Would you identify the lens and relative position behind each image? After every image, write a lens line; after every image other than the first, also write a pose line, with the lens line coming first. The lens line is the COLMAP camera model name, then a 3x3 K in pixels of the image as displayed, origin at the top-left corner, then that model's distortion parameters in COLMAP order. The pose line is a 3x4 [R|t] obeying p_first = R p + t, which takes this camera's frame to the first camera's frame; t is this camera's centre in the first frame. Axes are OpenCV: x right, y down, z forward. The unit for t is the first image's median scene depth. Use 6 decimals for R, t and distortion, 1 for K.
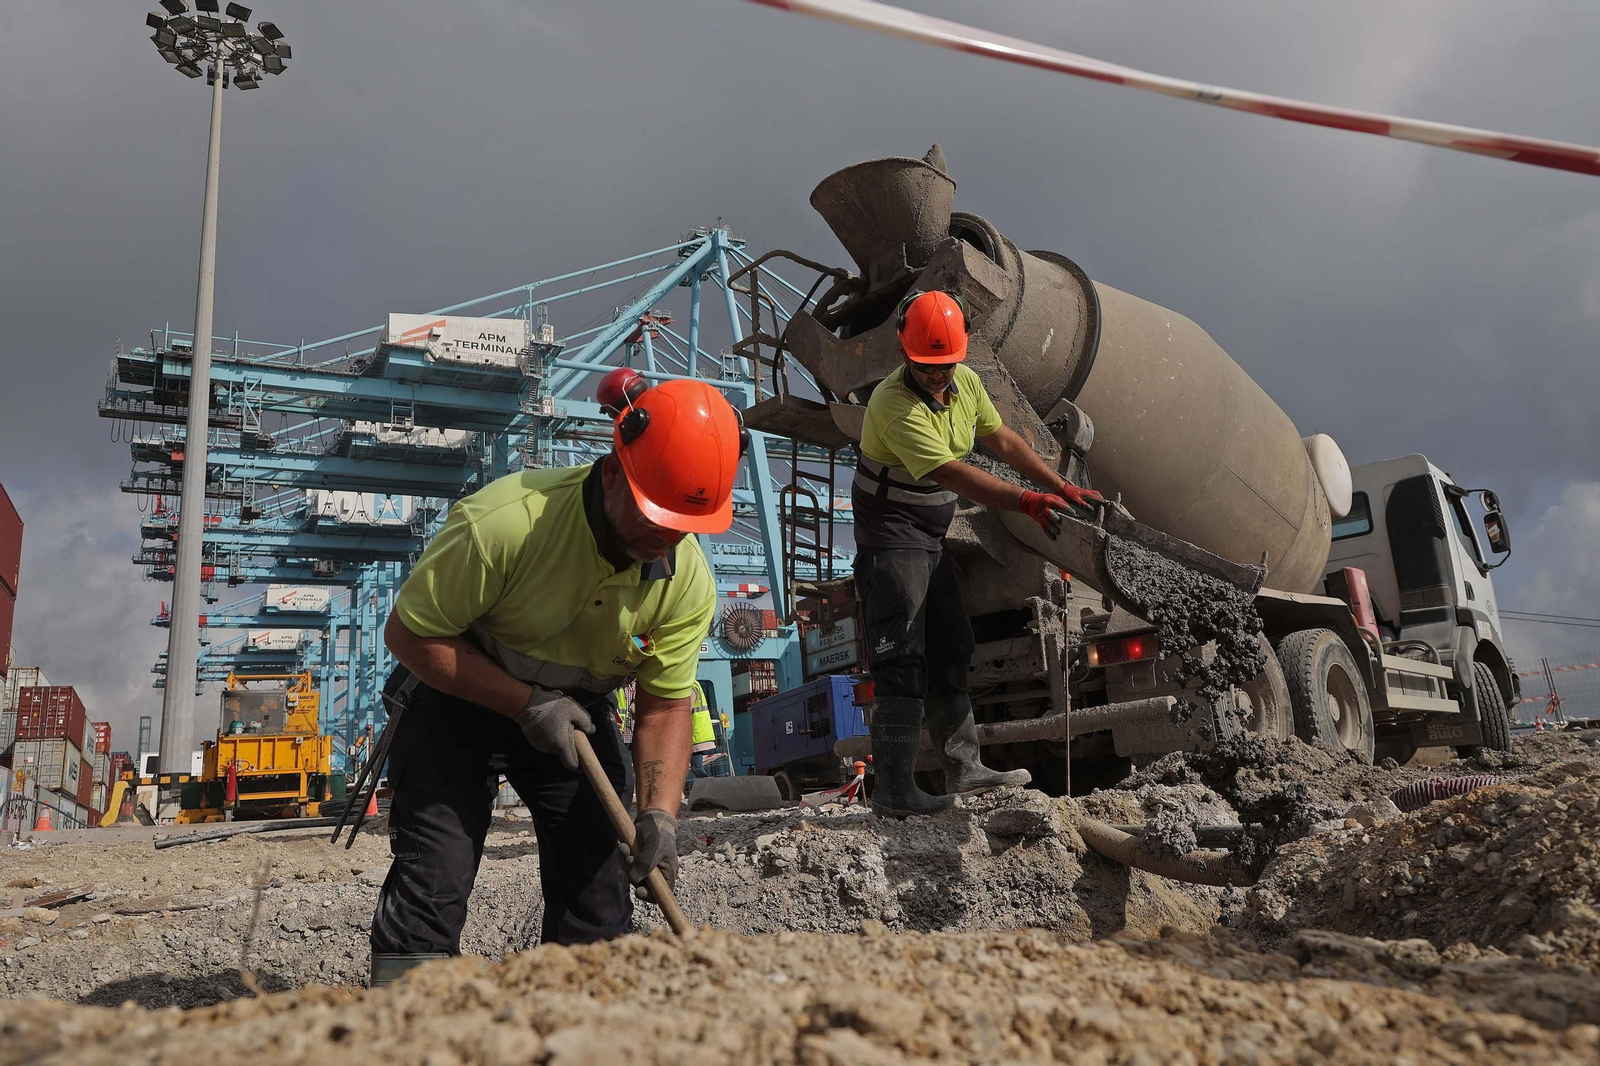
lens RADIAL K [[1117.8, 0, 804.3], [0, 1117.8, 529.5], [0, 0, 1]] dist [0.010493, 0.002855]
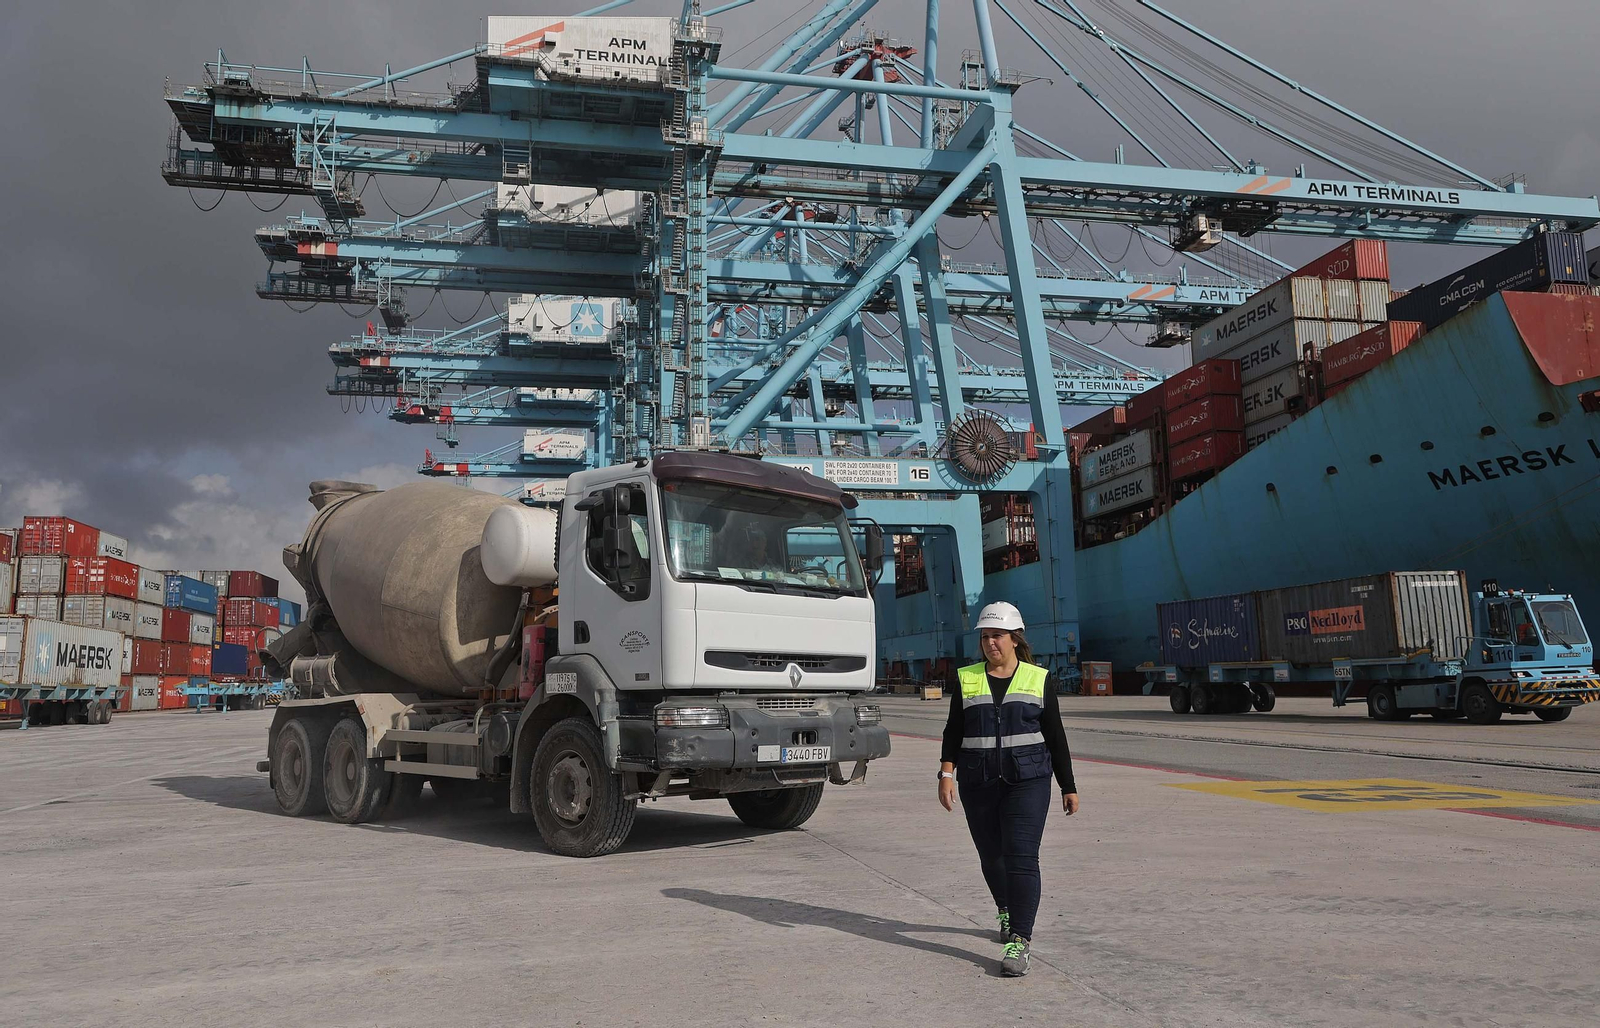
lens RADIAL K [[1162.6, 0, 786.3], [0, 1162.6, 519.4], [0, 0, 1]] dist [0.003154, 0.004409]
pose [[0.958884, 0.011448, -0.283568, 0.033196], [0.020052, 0.993956, 0.107934, 0.052418], [0.283090, -0.109182, 0.952859, 0.281883]]
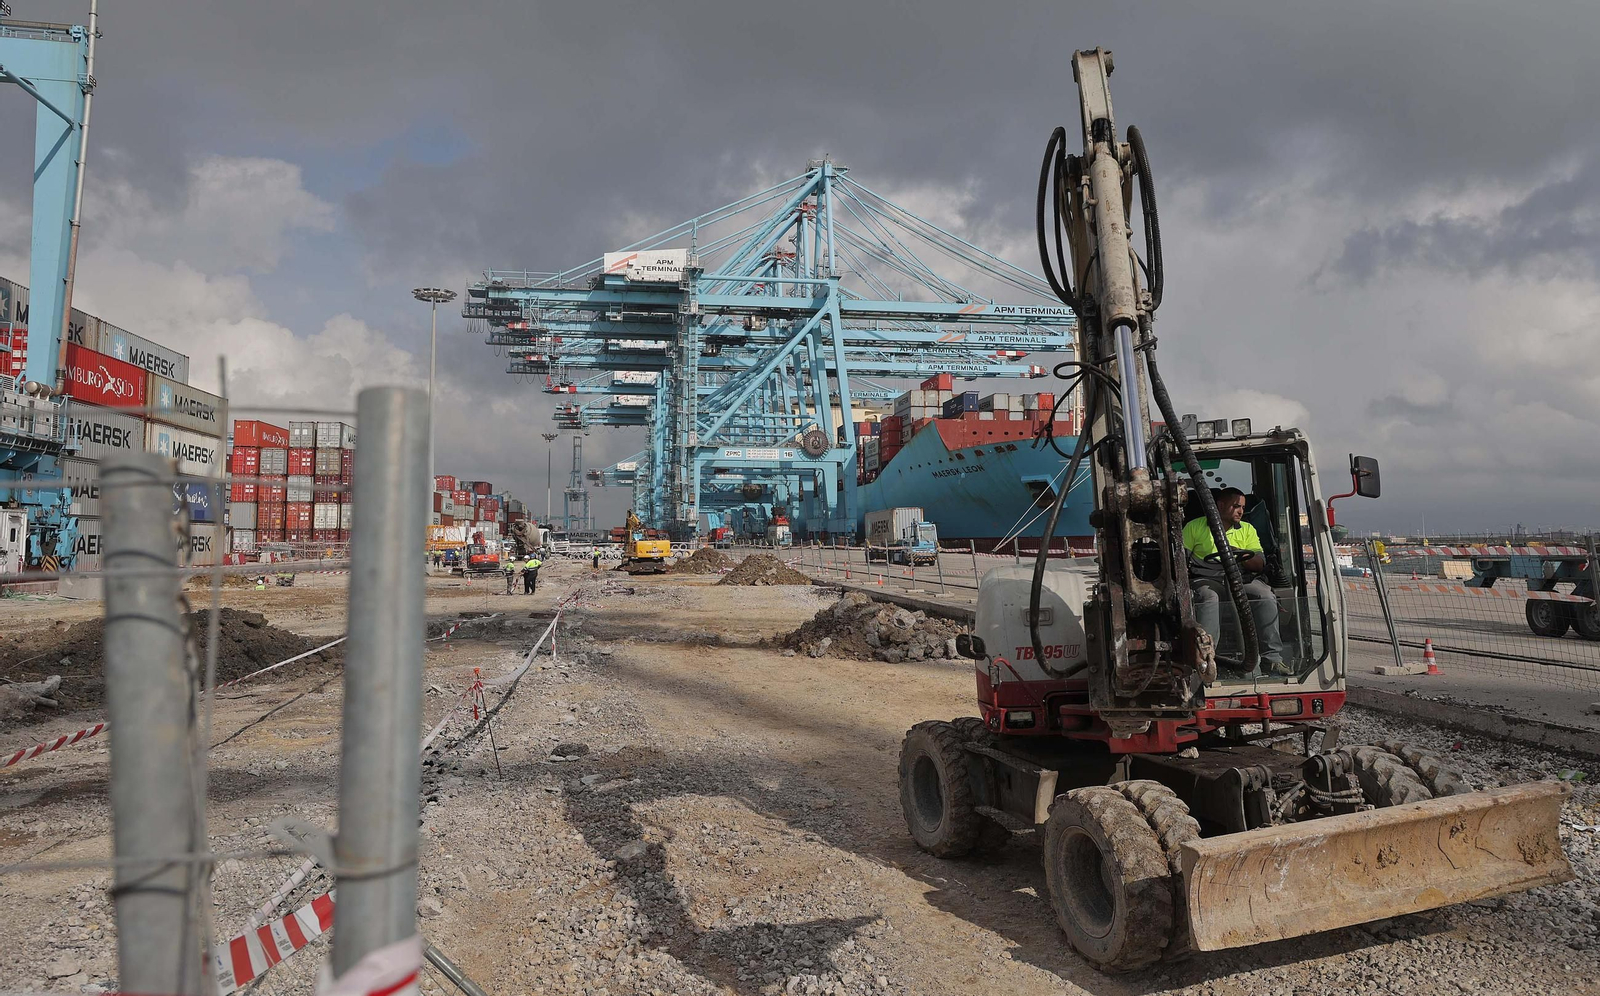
lens RADIAL K [[1107.5, 0, 818.6], [0, 1107.5, 455.2], [0, 0, 1]] dist [-0.002323, -0.000429]
pose [[0.947966, 0.039535, -0.315908, 0.452464], [0.015710, 0.985243, 0.170442, -0.164287], [0.317984, -0.166536, 0.933355, -0.482163]]
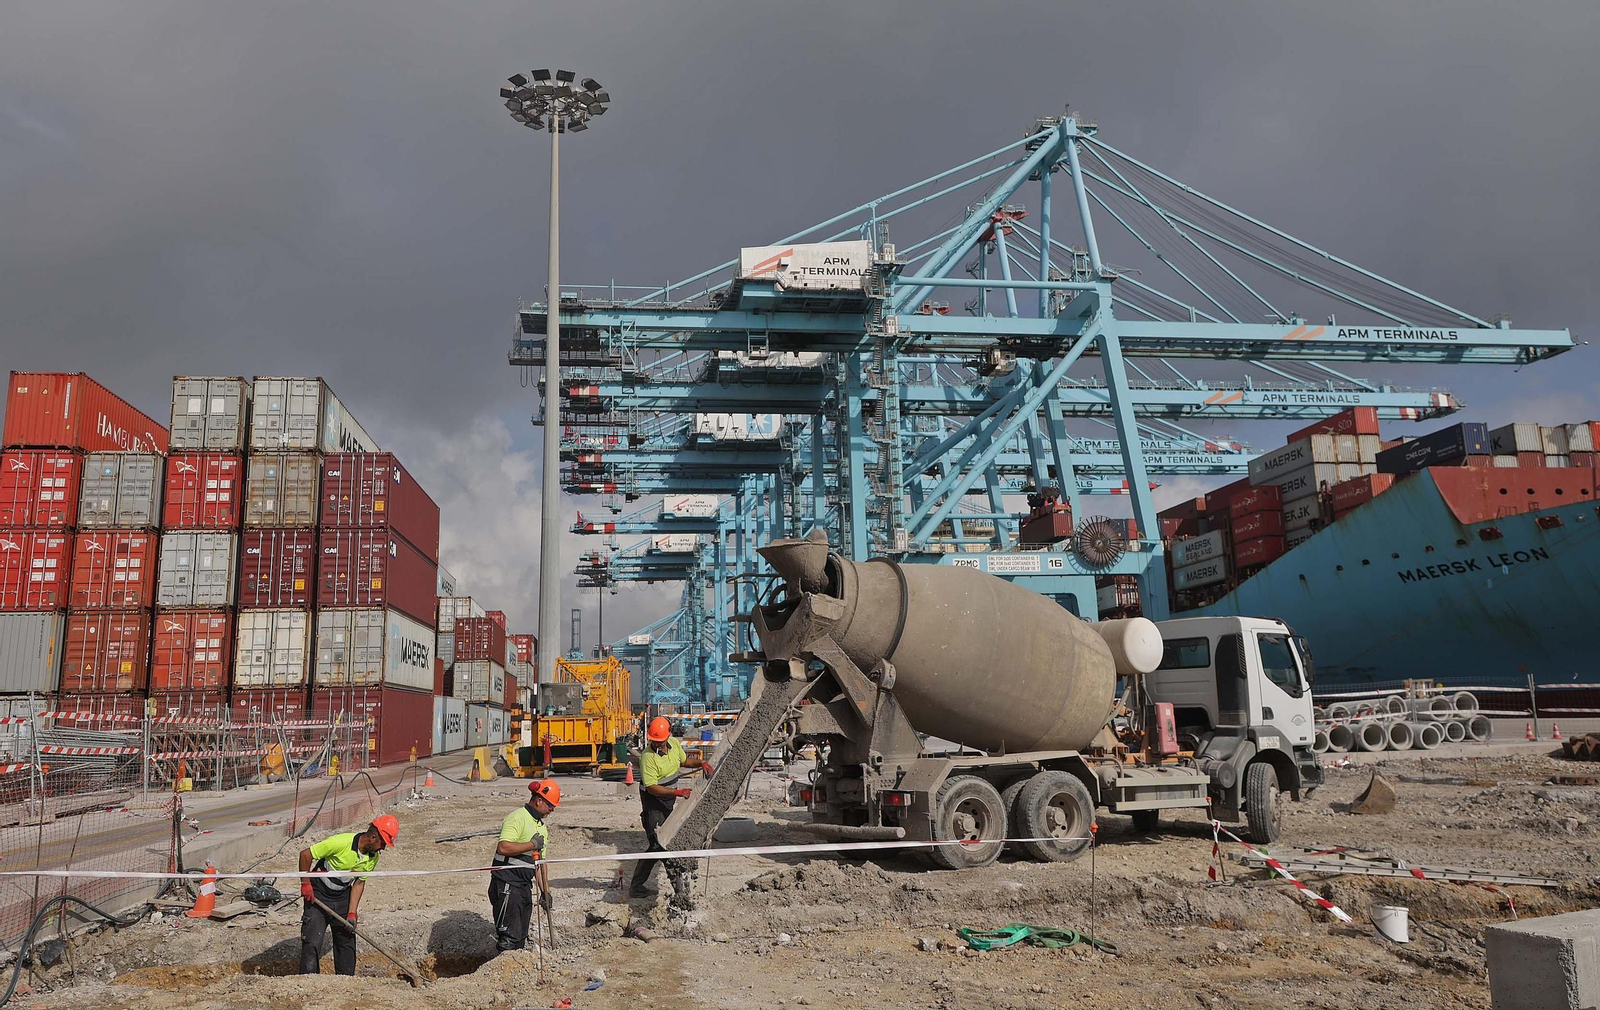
lens RADIAL K [[1193.5, 0, 805.7], [0, 1193.5, 484.4], [0, 0, 1]] dist [0.015884, -0.003637]
pose [[0.943800, -0.026286, -0.329471, 0.046385], [0.045799, 0.997617, 0.051605, -0.026238], [0.327329, -0.063795, 0.942754, -0.045595]]
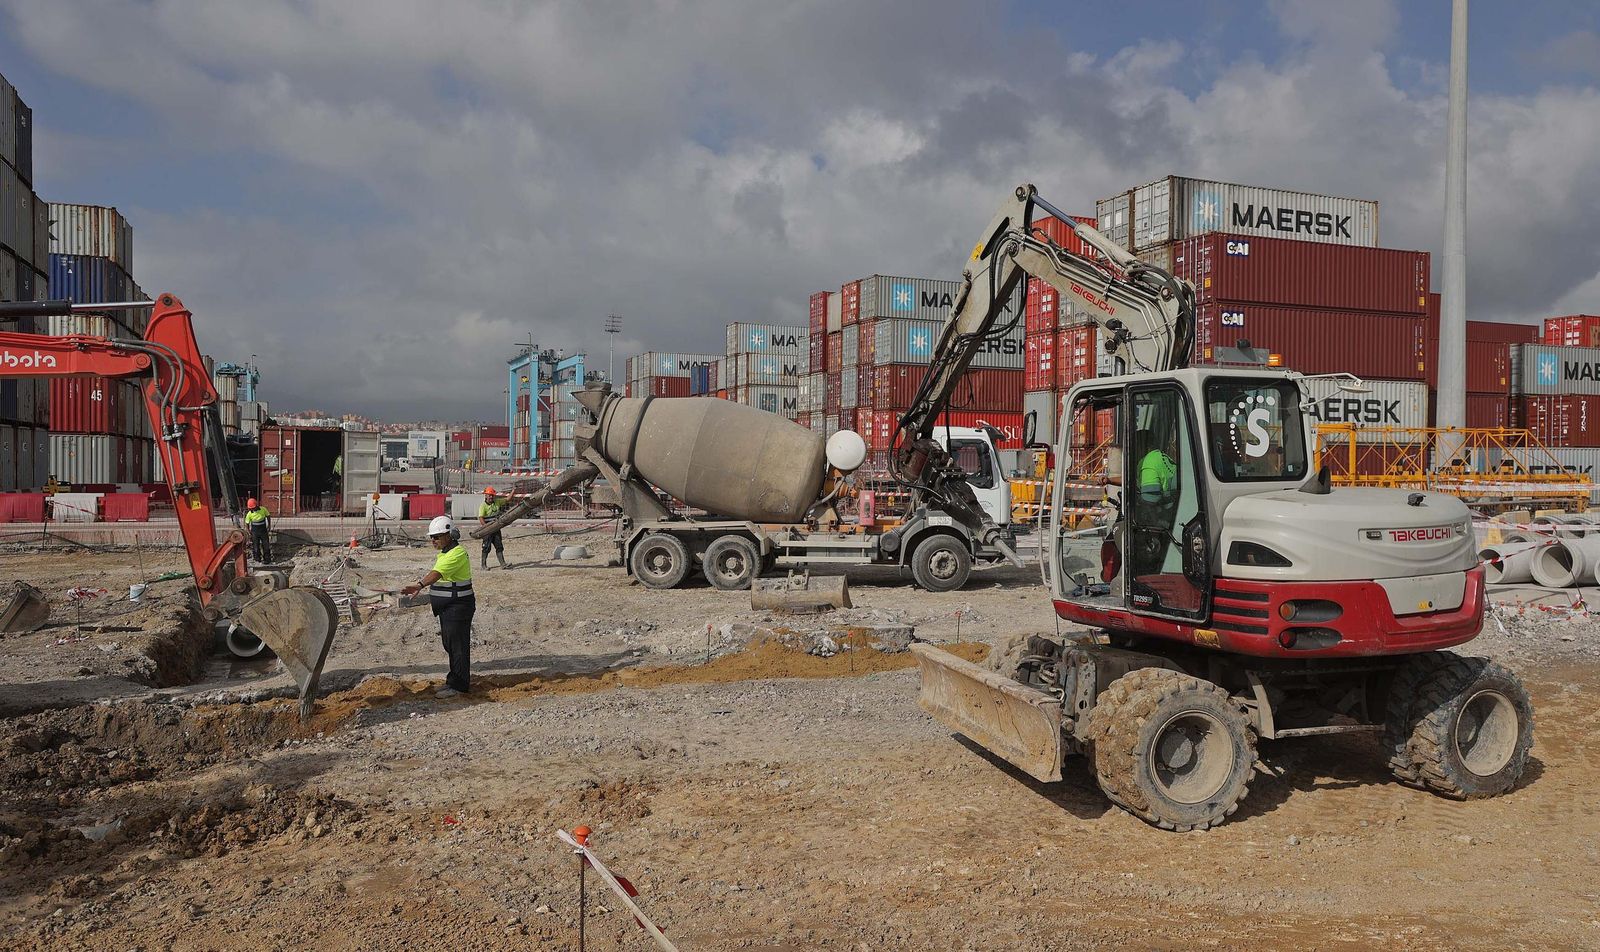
lens RADIAL K [[1157.8, 0, 800.0], [0, 1157.8, 476.0], [0, 0, 1]] dist [0.035200, 0.000417]
pose [[-0.097818, 0.070400, -0.992711, 0.196626], [0.234591, 0.971017, 0.045746, 0.003528], [0.967160, -0.228406, -0.111498, 0.134462]]
